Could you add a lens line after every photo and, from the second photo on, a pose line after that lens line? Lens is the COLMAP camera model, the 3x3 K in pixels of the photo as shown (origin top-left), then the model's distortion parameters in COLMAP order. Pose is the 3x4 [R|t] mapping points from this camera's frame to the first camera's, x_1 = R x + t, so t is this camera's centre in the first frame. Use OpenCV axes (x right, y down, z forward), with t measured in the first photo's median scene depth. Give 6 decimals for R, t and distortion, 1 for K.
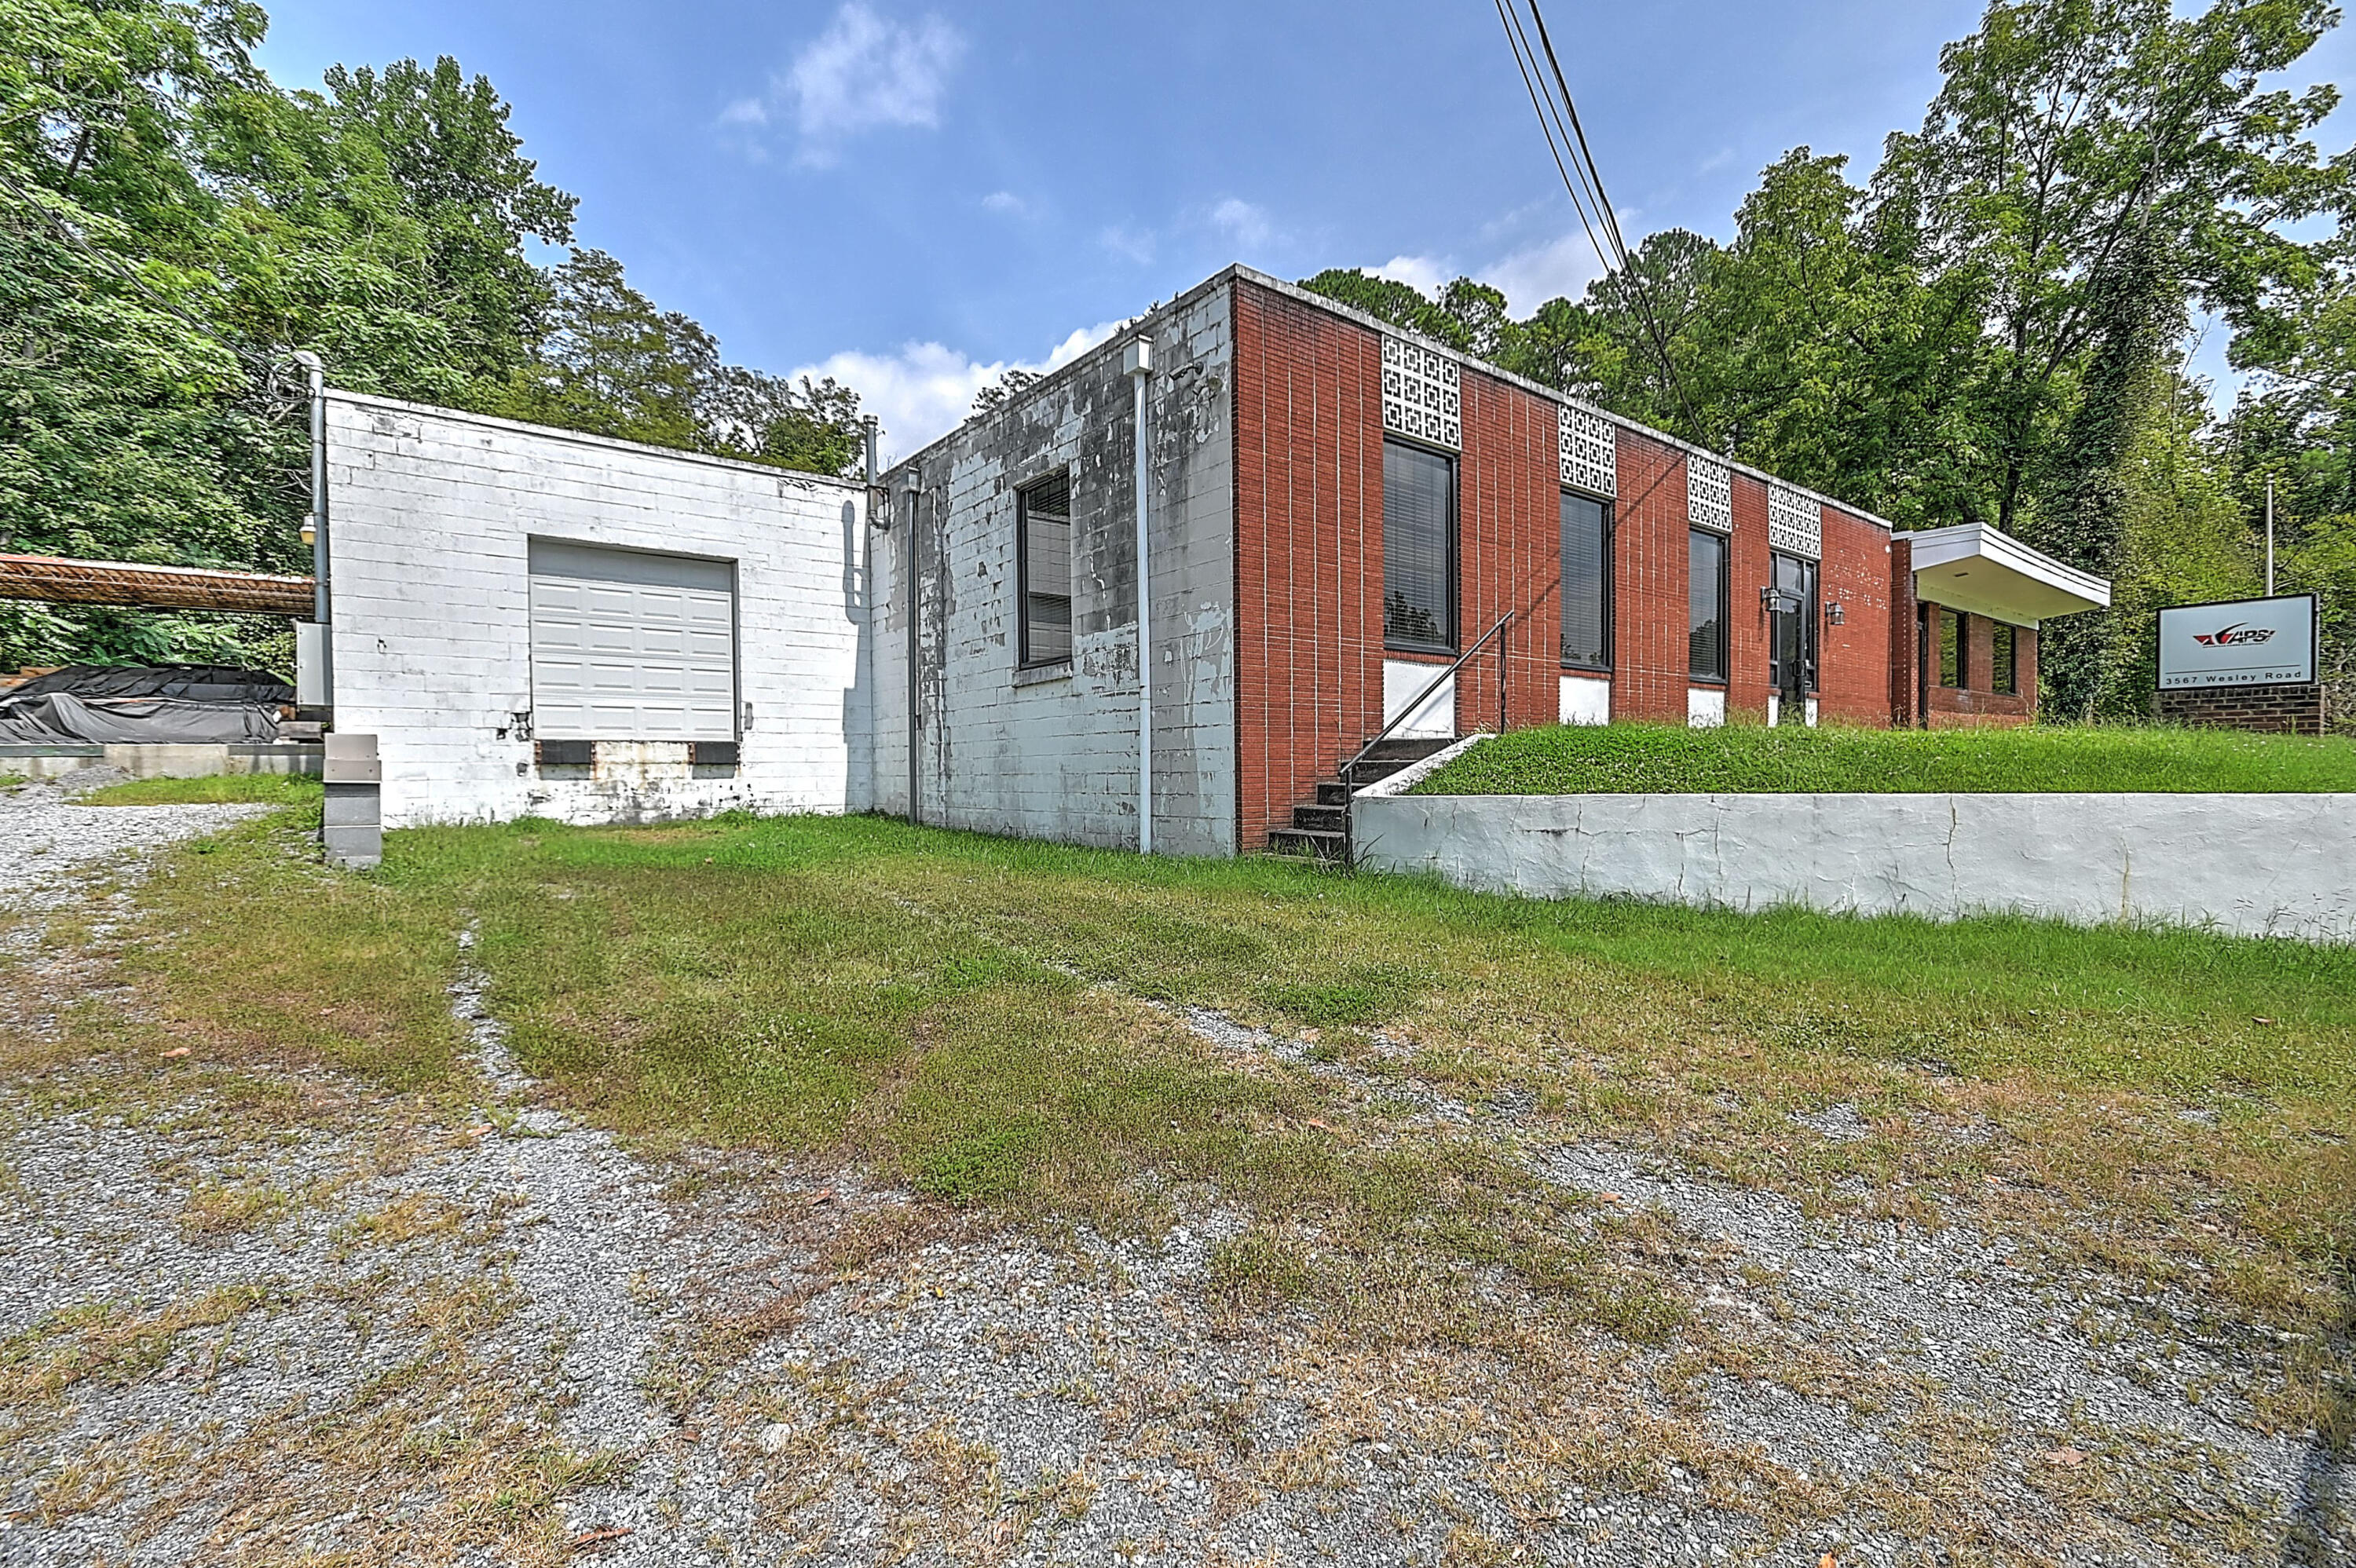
lens RADIAL K [[1032.8, 0, 1188.4], [0, 1032.8, 778.6], [0, 0, 1]] dist [0.001237, -0.002350]
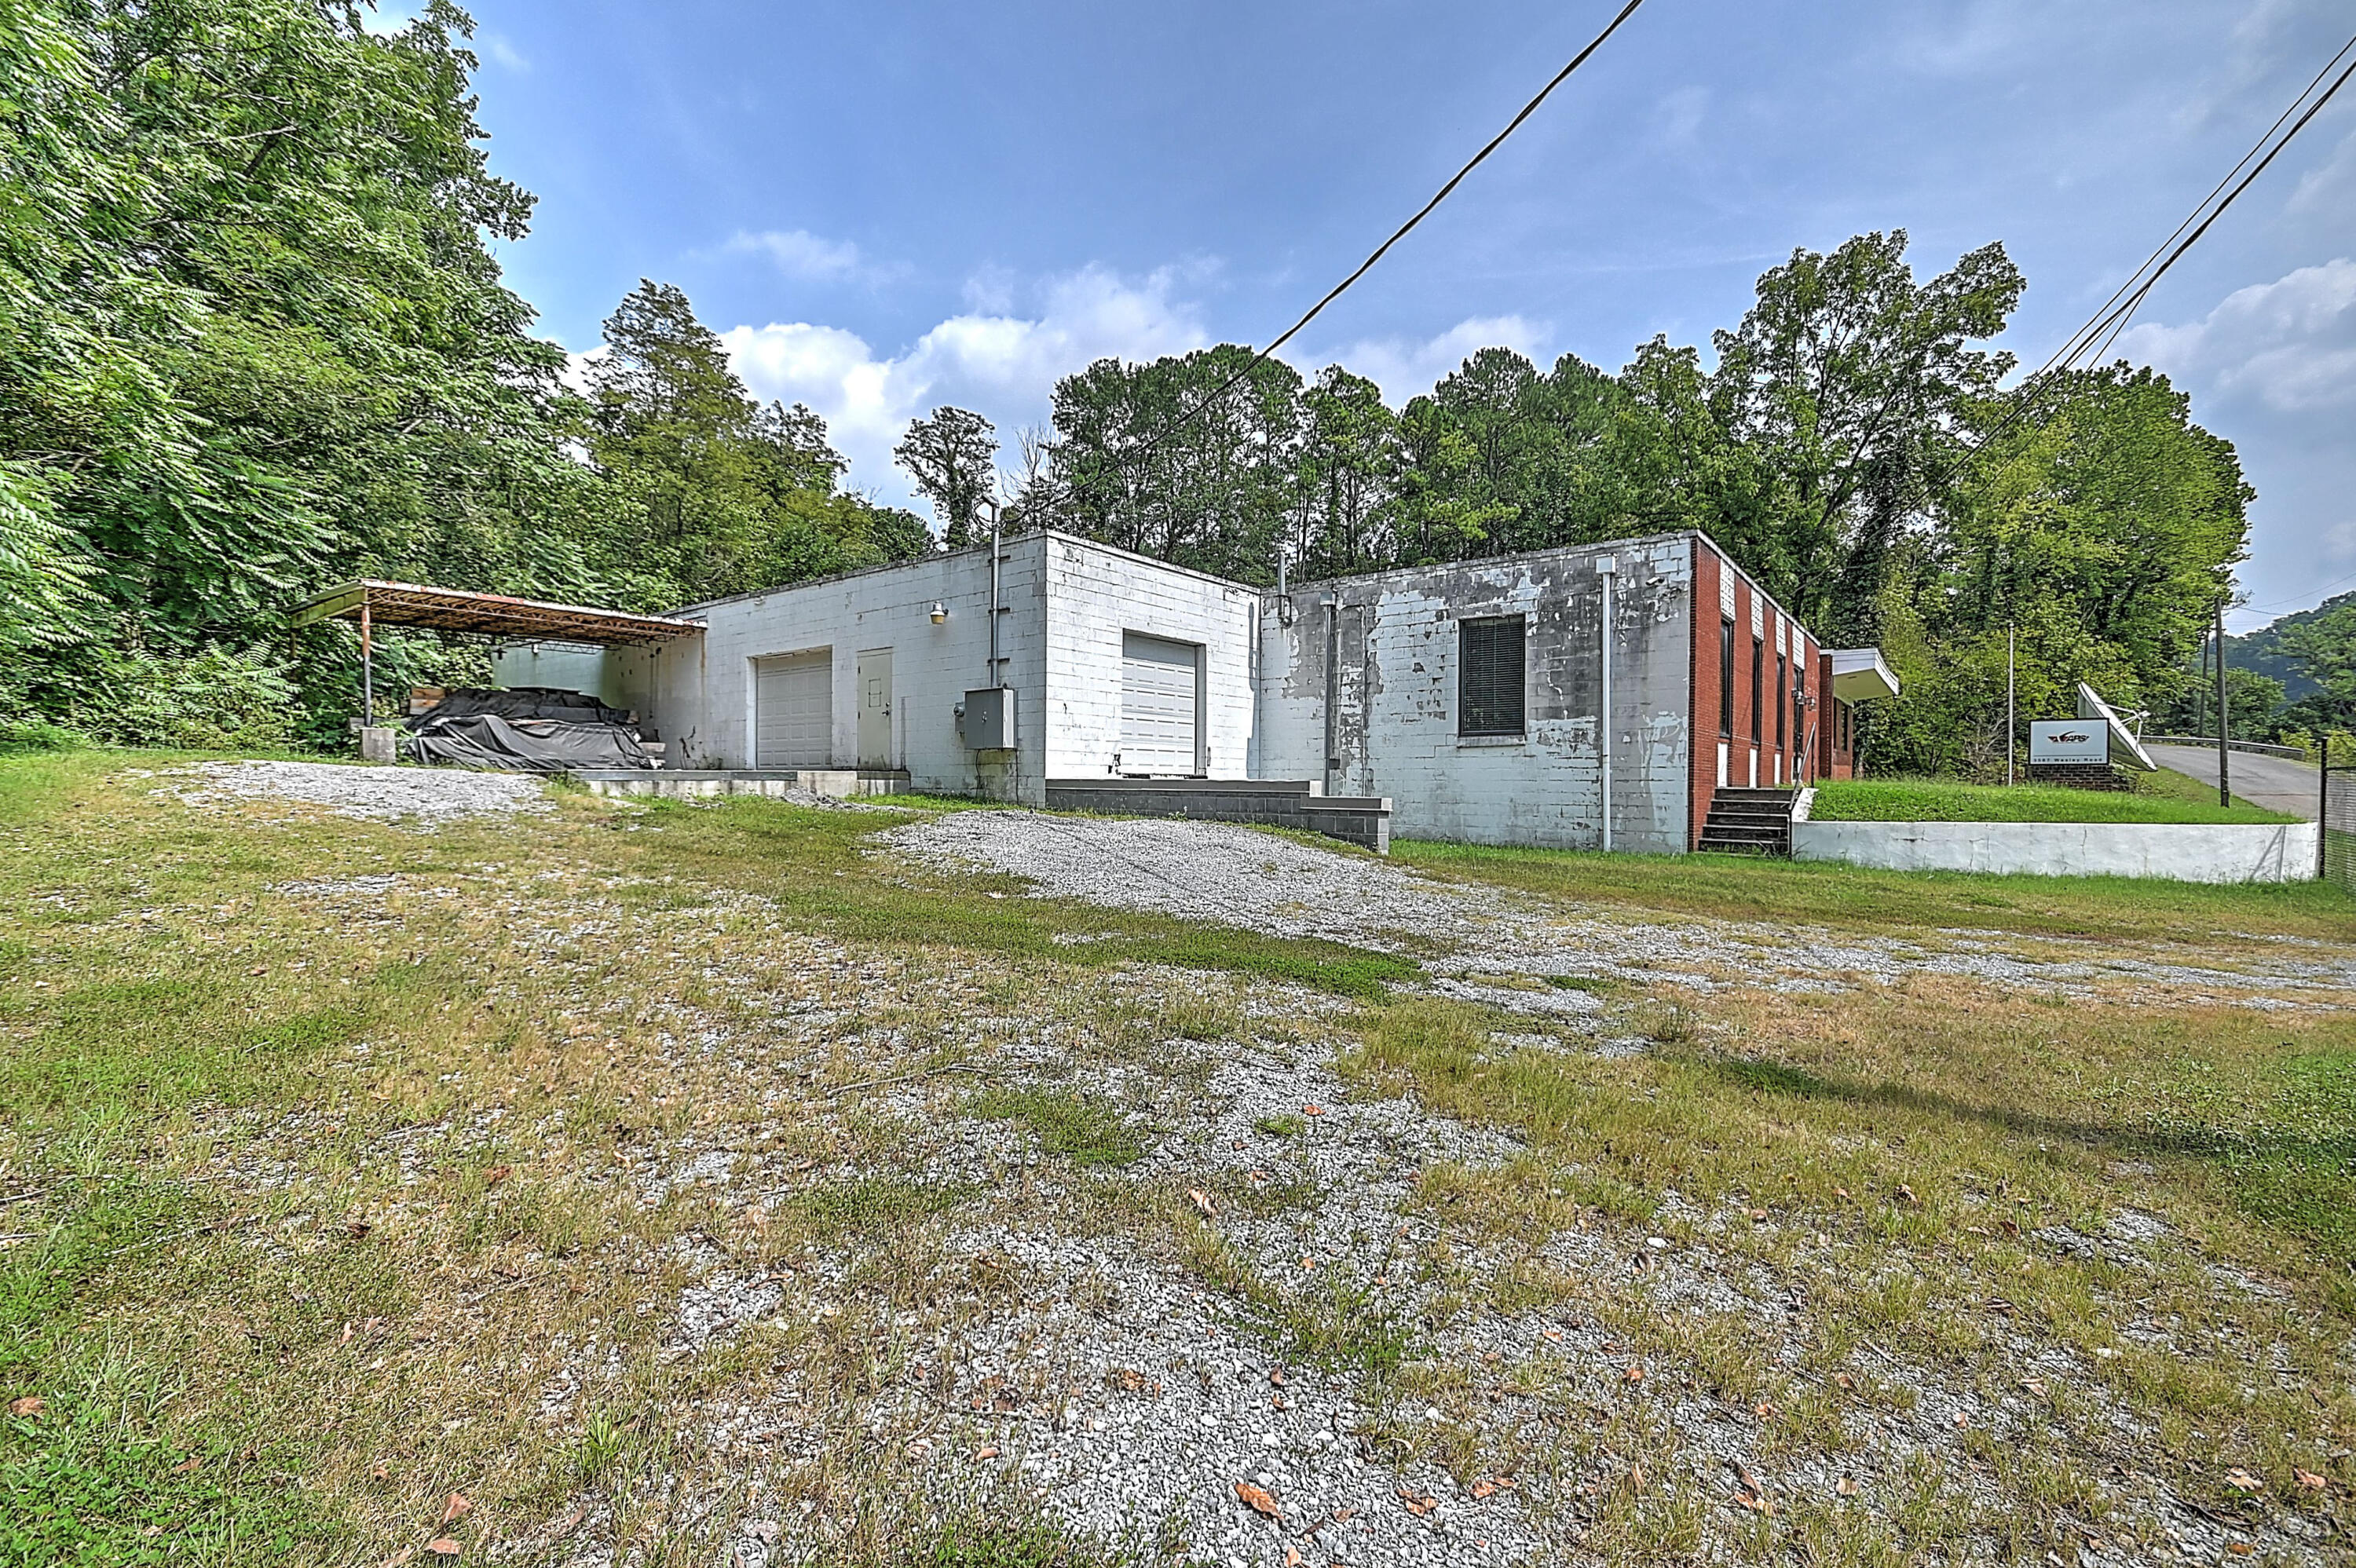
lens RADIAL K [[1032.8, 0, 1160.8], [0, 1032.8, 788.4], [0, 0, 1]] dist [0.001237, -0.002350]
pose [[0.970637, 0.014542, 0.240109, -0.969713], [-0.014467, 0.999893, -0.002073, -0.016047], [-0.240113, -0.001462, 0.970744, -0.405957]]
